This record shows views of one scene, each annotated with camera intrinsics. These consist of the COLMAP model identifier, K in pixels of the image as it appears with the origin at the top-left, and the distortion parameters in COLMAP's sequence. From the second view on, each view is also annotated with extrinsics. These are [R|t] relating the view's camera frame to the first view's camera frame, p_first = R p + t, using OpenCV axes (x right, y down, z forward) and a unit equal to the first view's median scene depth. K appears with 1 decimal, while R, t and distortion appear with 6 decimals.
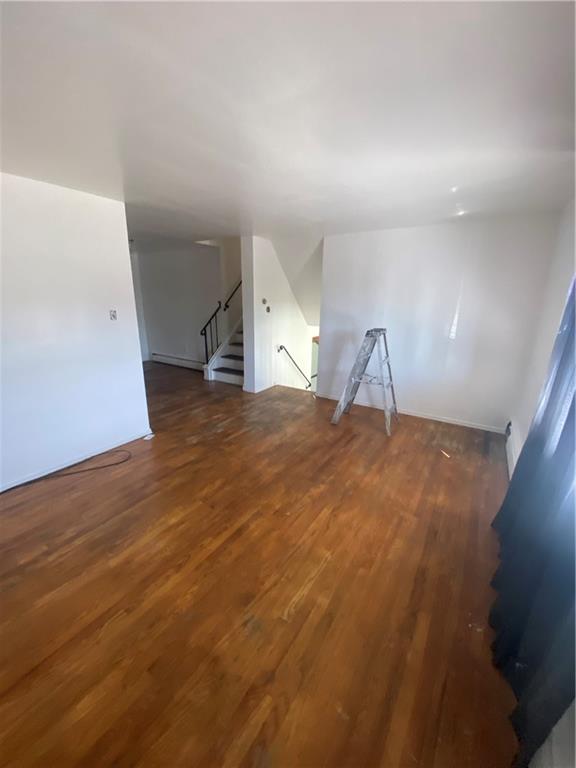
lens RADIAL K [[307.9, 0, 288.0], [0, 307.9, 384.0], [0, 0, 1]] dist [0.057406, -0.039679]
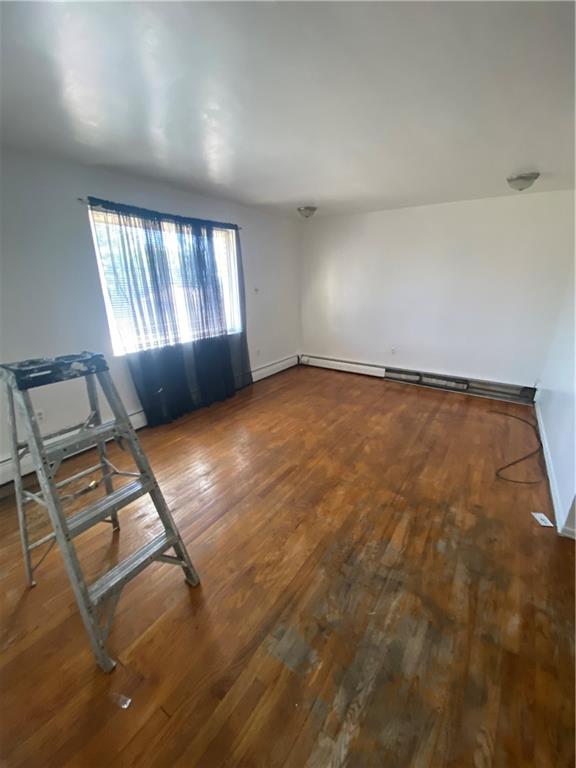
lens RADIAL K [[307.9, 0, 288.0], [0, 307.9, 384.0], [0, 0, 1]] dist [0.057406, -0.039679]
pose [[-0.999464, -0.019792, 0.026059, 0.021133], [-0.001315, 0.819998, 0.572365, -0.382173], [-0.032697, 0.572025, -0.819585, 1.381848]]
